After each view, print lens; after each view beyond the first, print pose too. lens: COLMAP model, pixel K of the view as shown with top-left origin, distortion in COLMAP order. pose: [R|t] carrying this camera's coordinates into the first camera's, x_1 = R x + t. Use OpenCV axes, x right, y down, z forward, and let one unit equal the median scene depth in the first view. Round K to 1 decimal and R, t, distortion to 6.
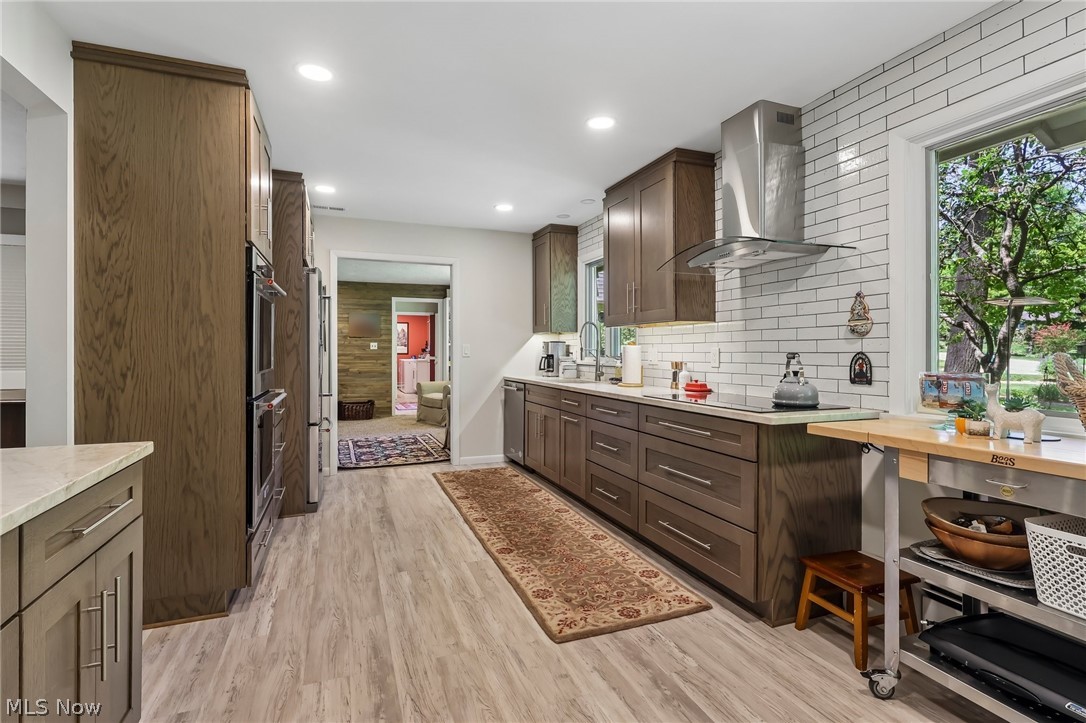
lens RADIAL K [[513.7, 0, 545.1], [0, 513.7, 354.7], [0, 0, 1]] dist [-0.000796, 0.000631]
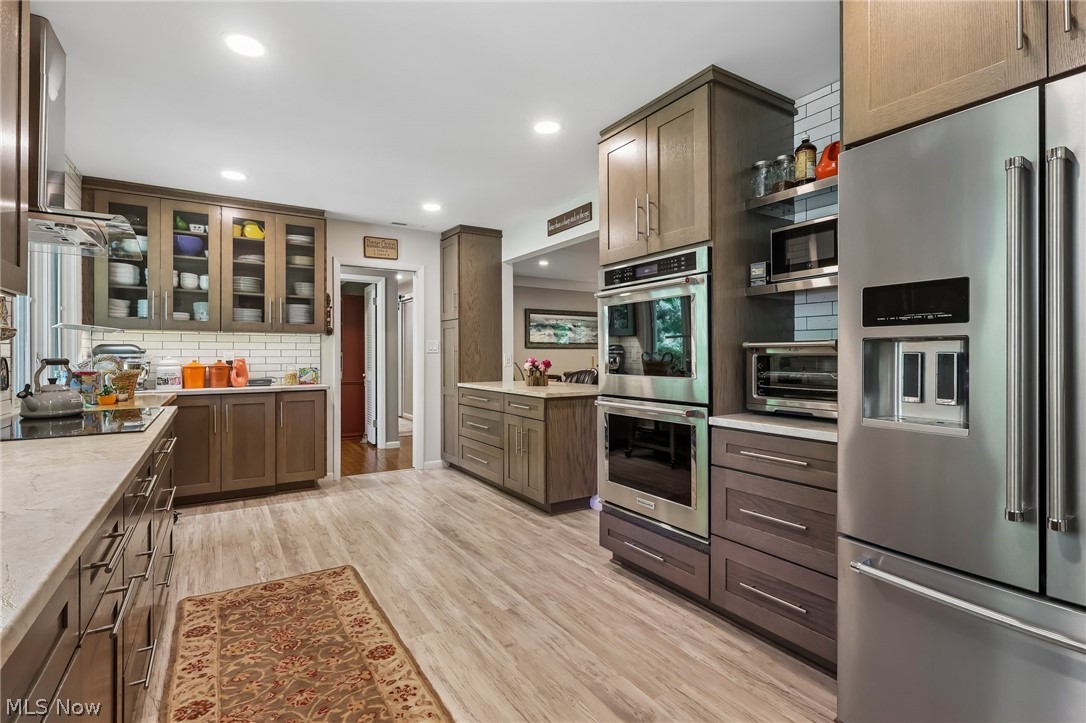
lens RADIAL K [[513.7, 0, 538.3], [0, 513.7, 350.8], [0, 0, 1]] dist [-0.000796, 0.000631]
pose [[-0.984184, -0.003173, -0.177122, -0.159253], [-0.002861, 0.999994, -0.002017, -0.012205], [0.177128, -0.001478, -0.984187, 1.697343]]
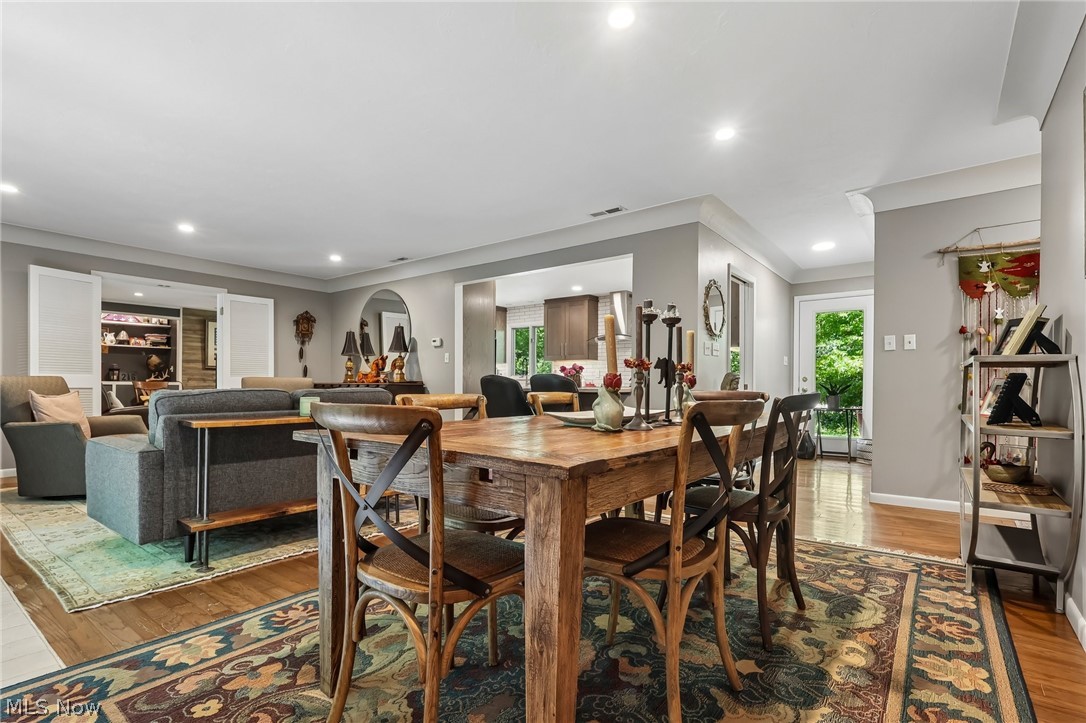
lens RADIAL K [[513.7, 0, 542.0], [0, 513.7, 386.5], [0, 0, 1]] dist [-0.000796, 0.000631]
pose [[0.855020, 0.002701, 0.518589, -1.514970], [-0.001759, 0.999996, -0.002307, 0.087156], [-0.518593, 0.001060, 0.855021, -1.296707]]
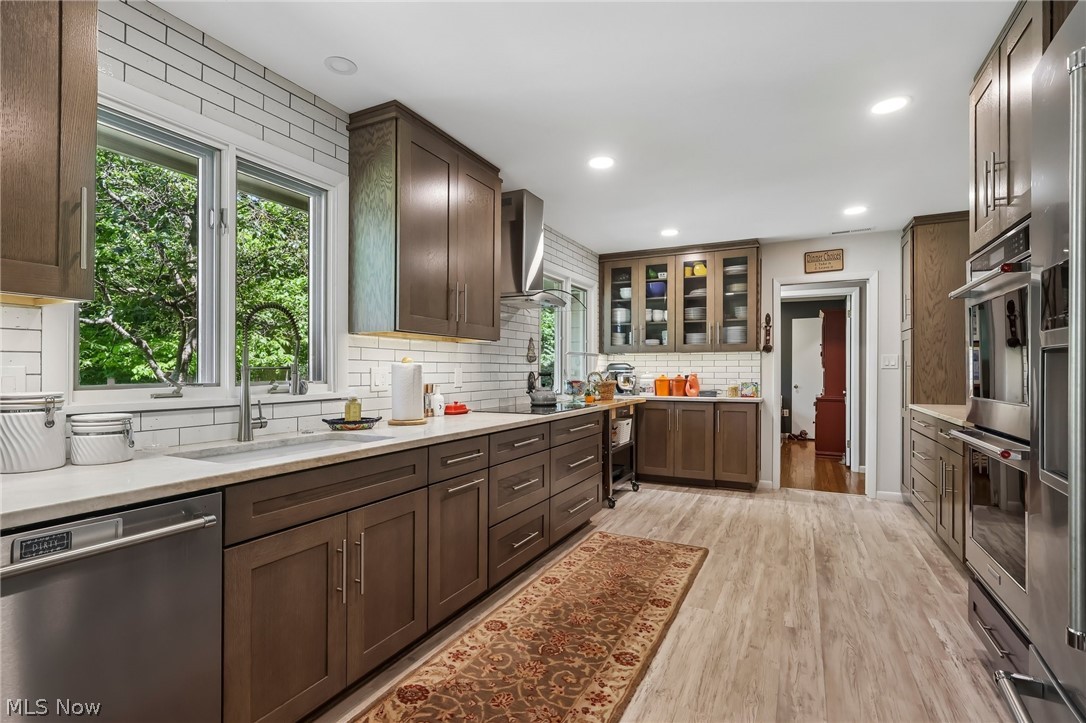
lens RADIAL K [[513.7, 0, 533.3], [0, 513.7, 370.9], [0, 0, 1]] dist [-0.000796, 0.000631]
pose [[-0.651932, -0.004879, 0.758261, -0.592432], [0.002195, 0.999963, 0.008321, -0.017028], [-0.758274, 0.007090, -0.651897, 1.722215]]
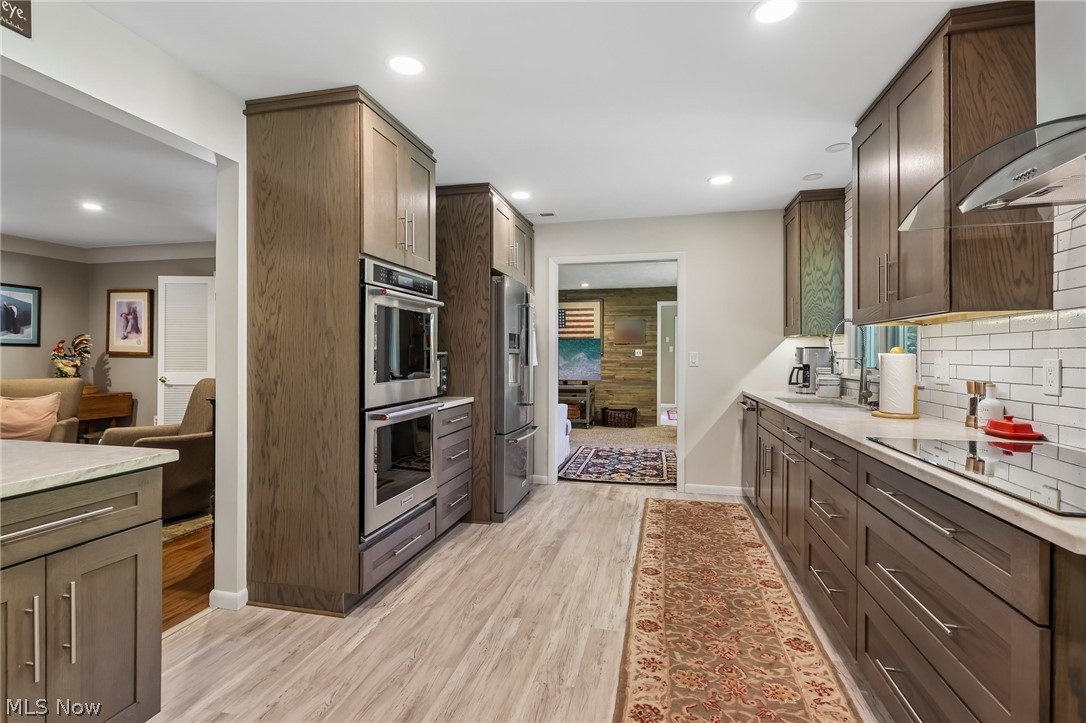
lens RADIAL K [[513.7, 0, 541.6], [0, 513.7, 358.9], [0, 0, 1]] dist [-0.000796, 0.000631]
pose [[0.819256, 0.003902, -0.573414, 0.226068], [-0.005302, 0.999986, -0.000771, -0.010633], [0.573403, 0.003672, 0.819265, 0.287264]]
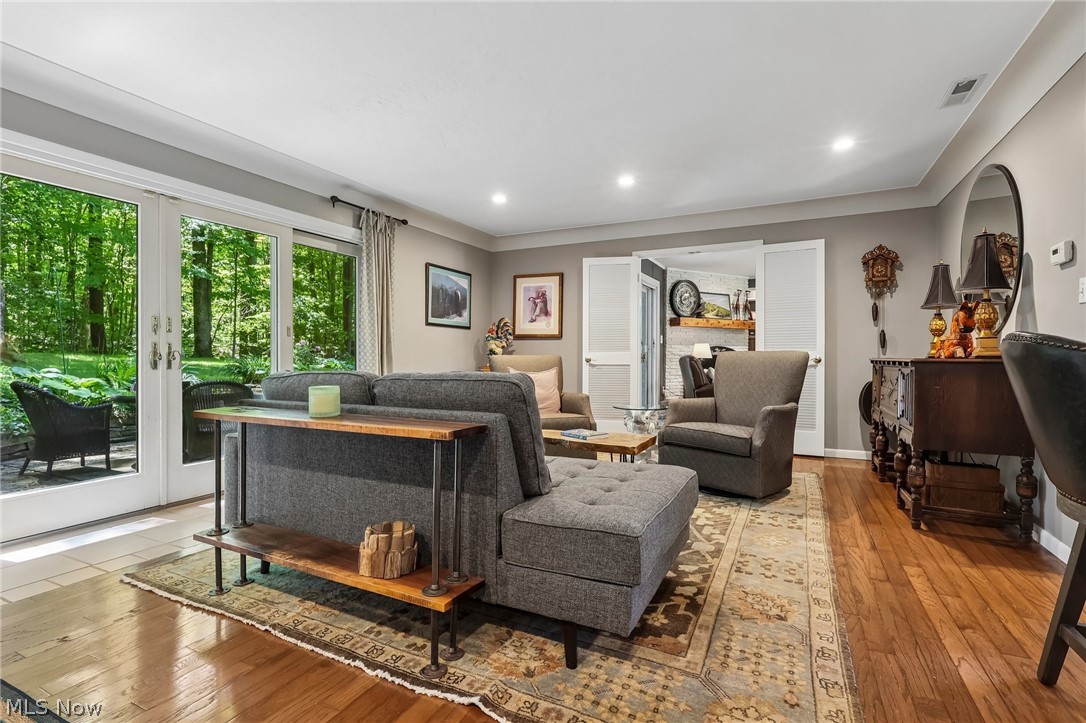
lens RADIAL K [[513.7, 0, 539.6], [0, 513.7, 360.8], [0, 0, 1]] dist [-0.000796, 0.000631]
pose [[0.679034, 0.002370, -0.734103, -0.725110], [-0.002010, 0.999997, 0.001370, 0.075273], [0.734104, 0.000545, 0.679037, -0.414907]]
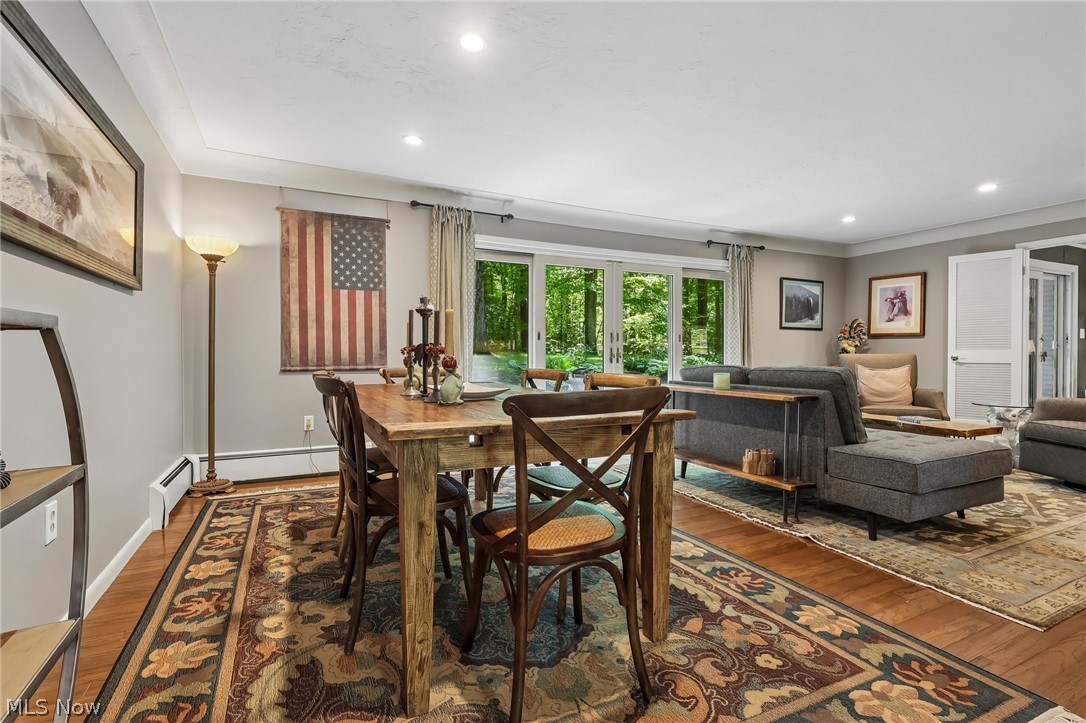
lens RADIAL K [[513.7, 0, 540.1], [0, 513.7, 357.9], [0, 0, 1]] dist [-0.000796, 0.000631]
pose [[0.092873, 0.004578, -0.995667, -0.233145], [-0.002607, 0.999987, 0.004355, 0.069553], [0.995675, 0.002191, 0.092884, -0.705732]]
